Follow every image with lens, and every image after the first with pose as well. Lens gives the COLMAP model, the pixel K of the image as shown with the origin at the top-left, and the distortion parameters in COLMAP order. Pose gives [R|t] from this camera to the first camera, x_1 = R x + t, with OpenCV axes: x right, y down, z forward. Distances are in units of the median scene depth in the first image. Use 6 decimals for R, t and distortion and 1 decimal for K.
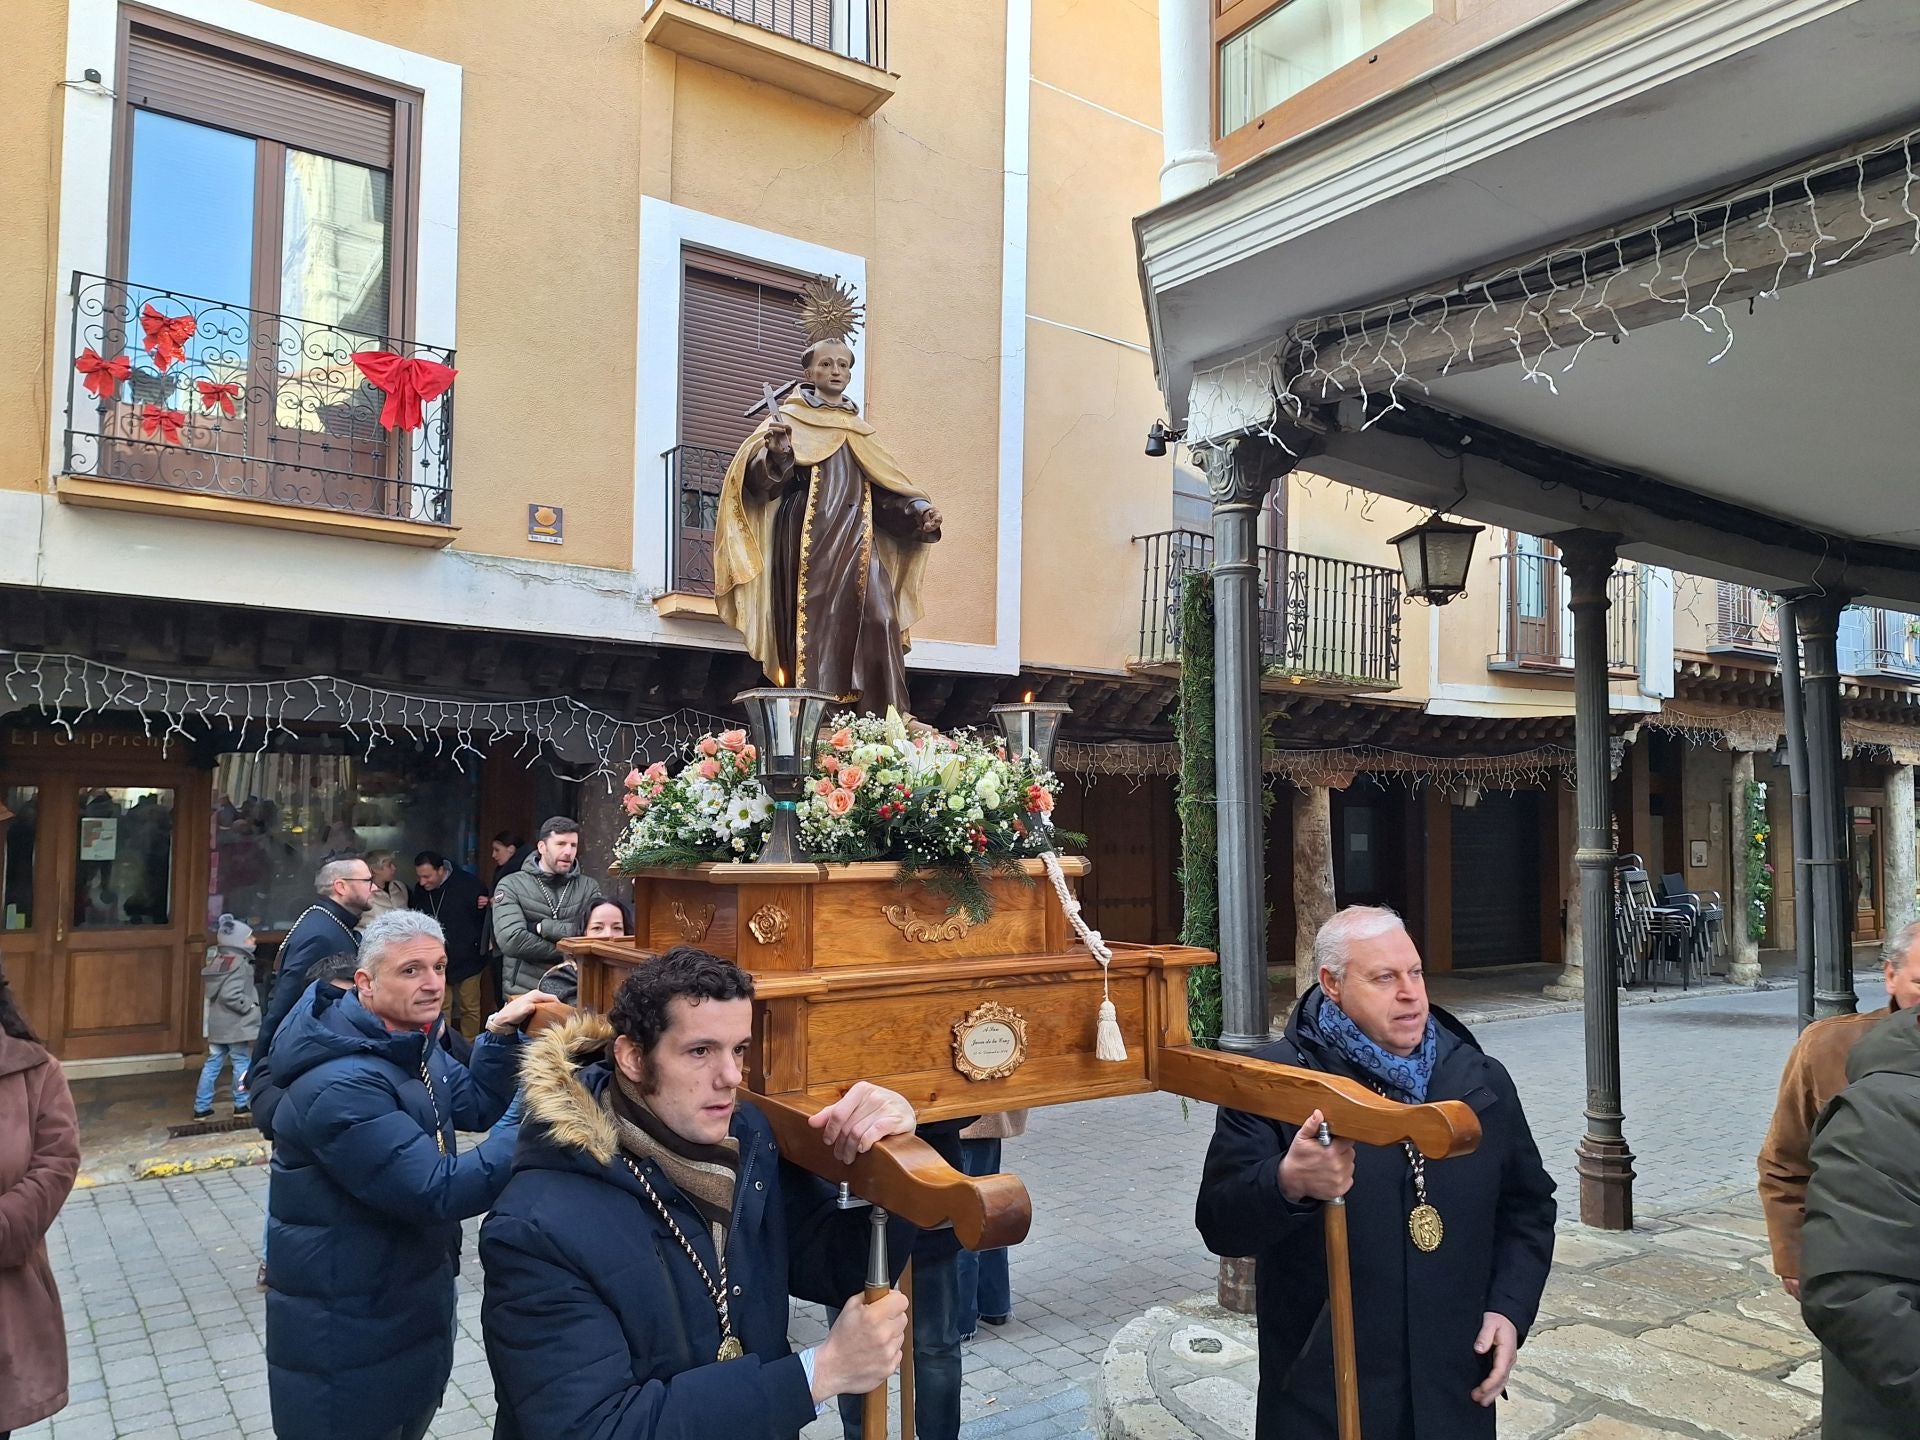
lens RADIAL K [[1323.7, 0, 952.9], [0, 1323.7, 732.6], [0, 0, 1]] dist [0.092976, -0.106230]
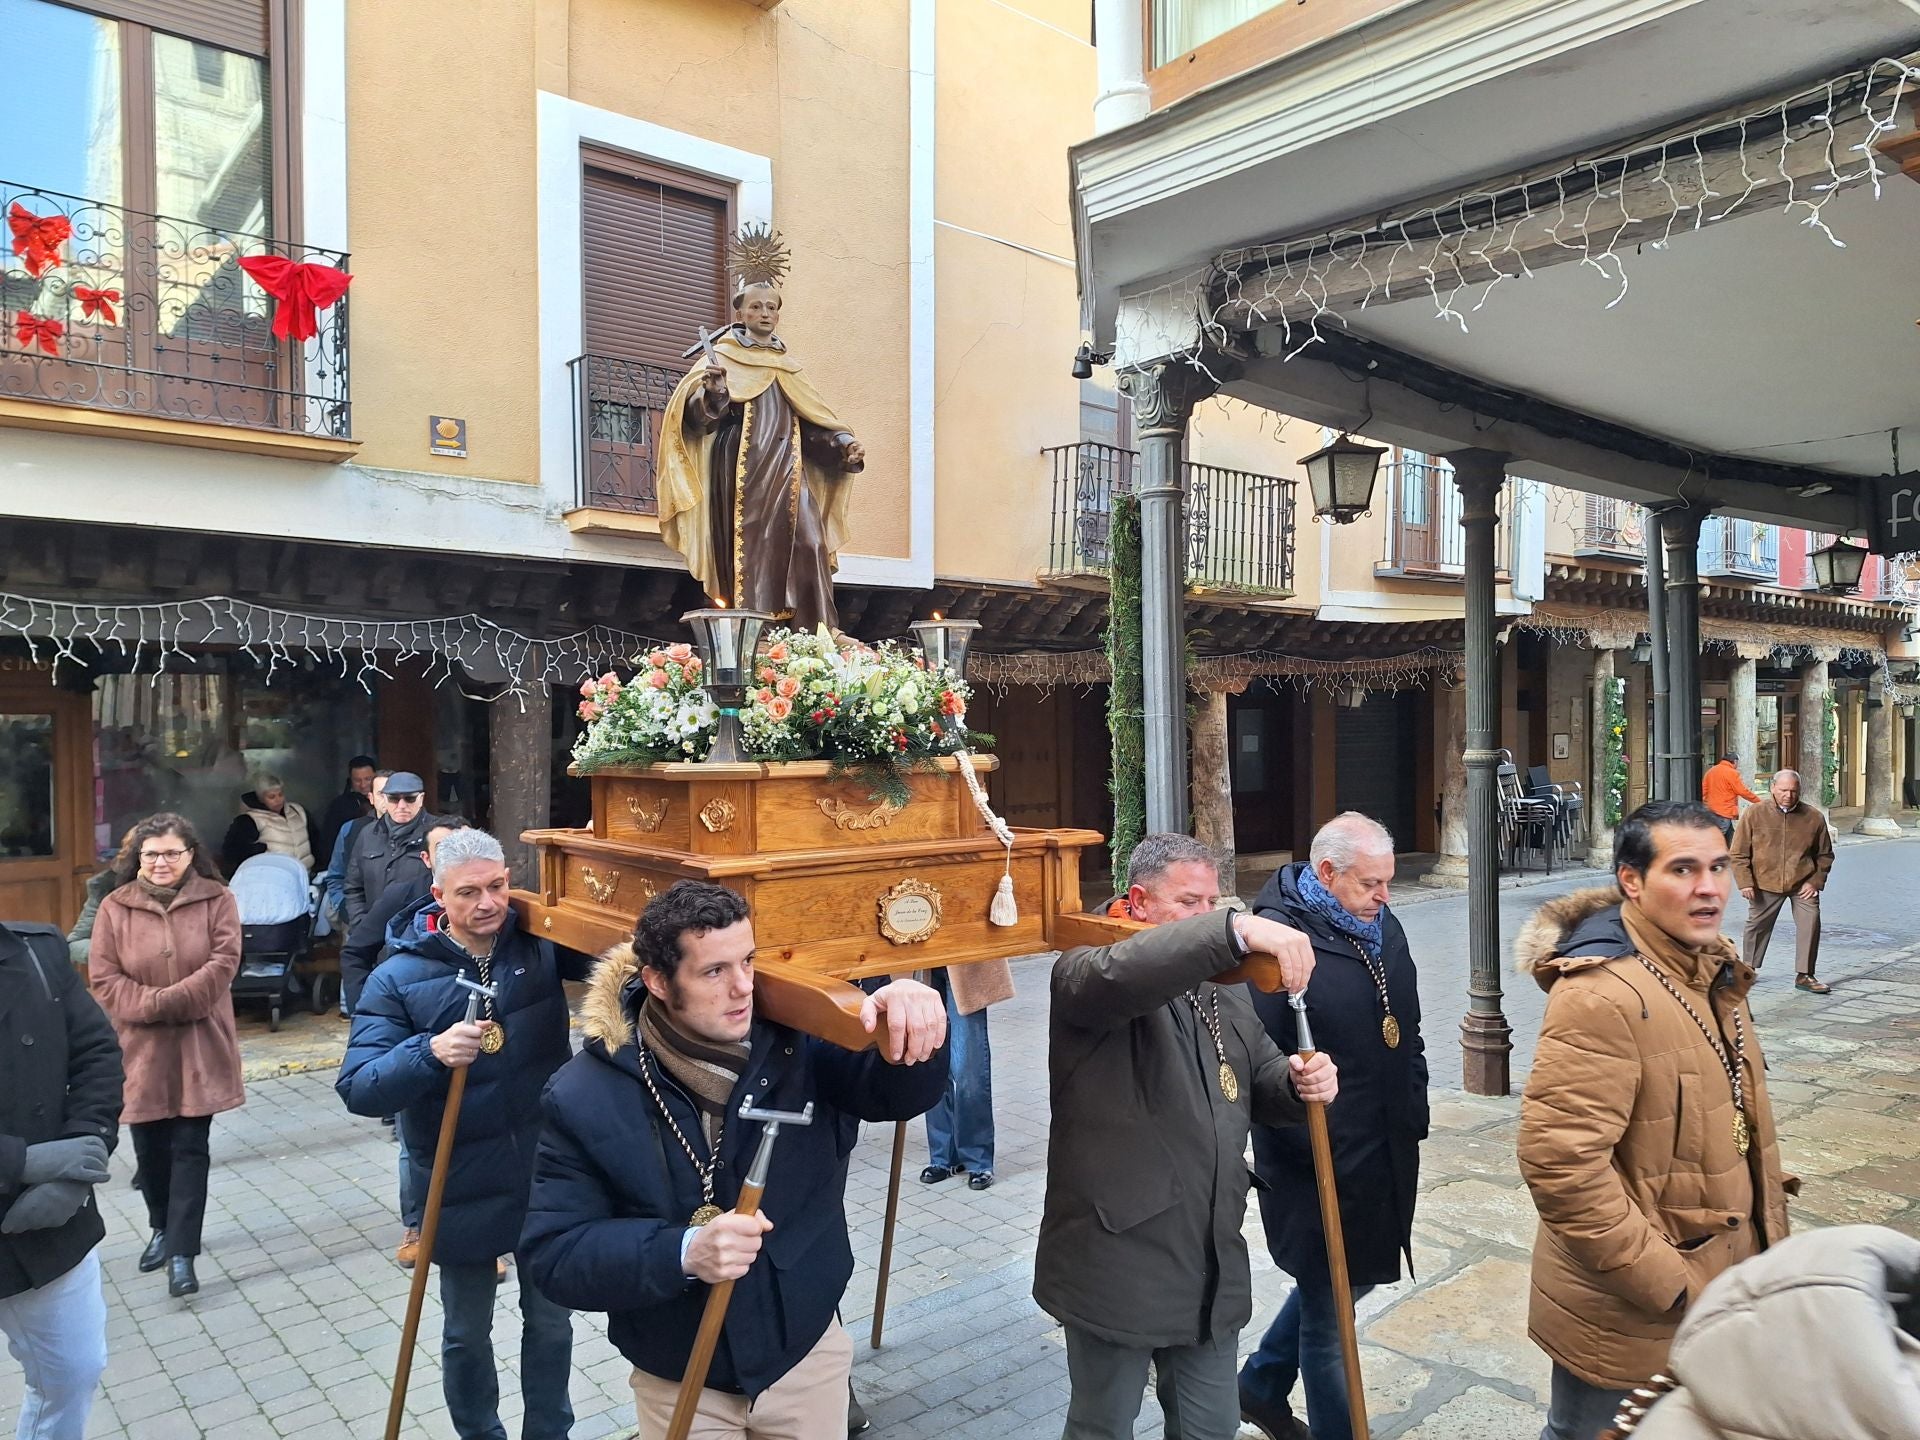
lens RADIAL K [[1334.8, 0, 971.8], [0, 1334.8, 728.5], [0, 0, 1]] dist [0.118219, -0.154194]
pose [[0.995037, -0.019018, 0.097674, -0.025679], [0.012304, 0.997548, 0.068892, -0.007758], [-0.098745, -0.067348, 0.992831, -0.025665]]
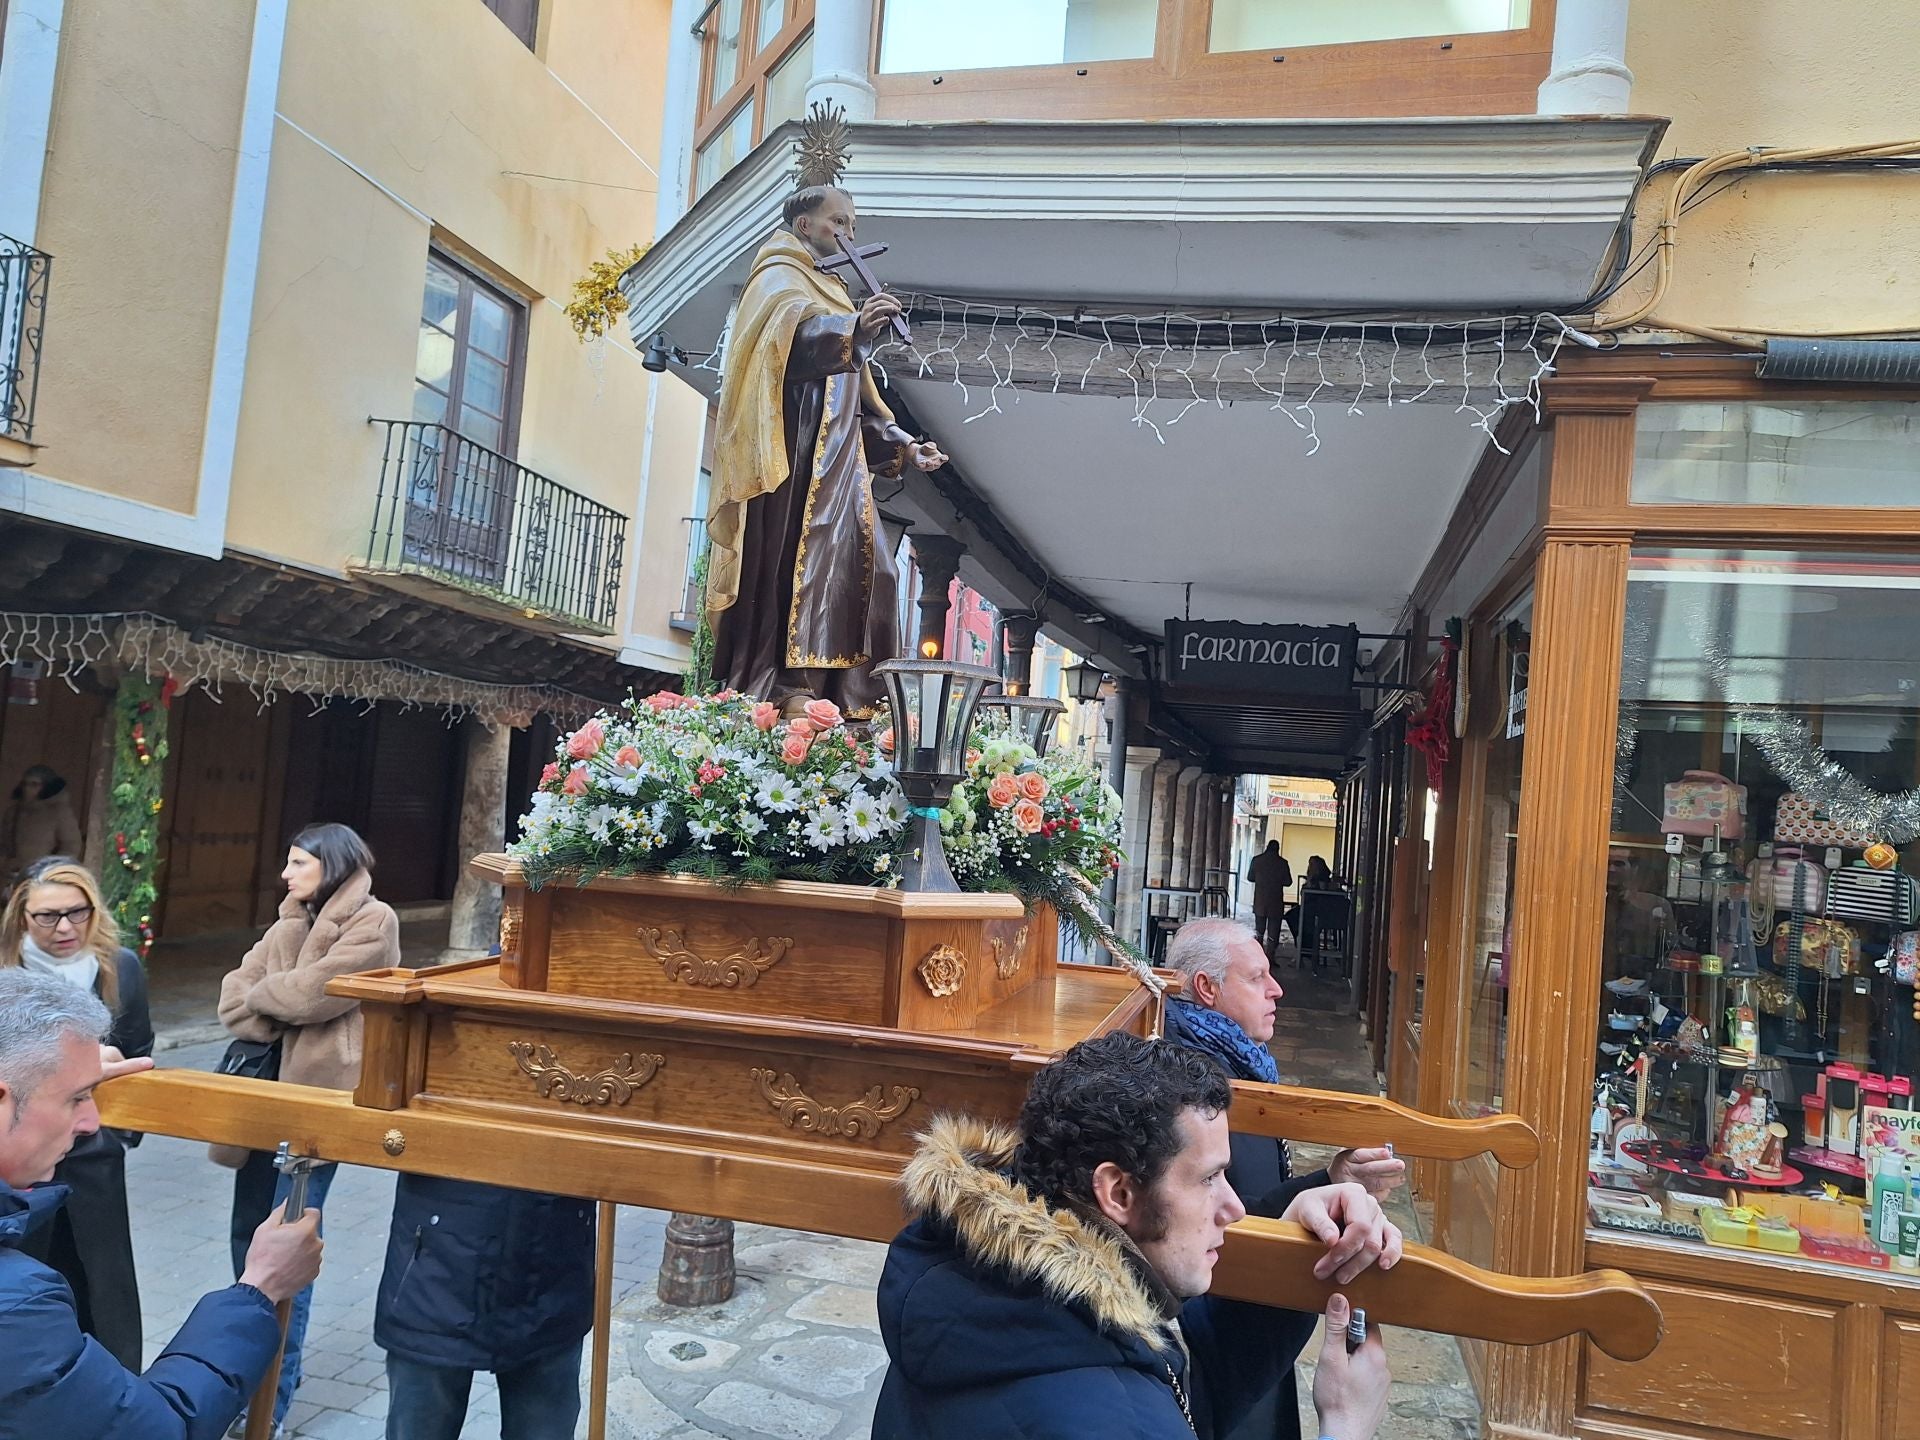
lens RADIAL K [[1334.8, 0, 971.8], [0, 1334.8, 728.5], [0, 0, 1]] dist [0.118219, -0.154194]
pose [[0.744917, 0.087613, 0.661379, -0.166887], [-0.120904, 0.992653, 0.004678, -0.001265], [-0.656110, -0.083448, 0.750037, 0.099292]]
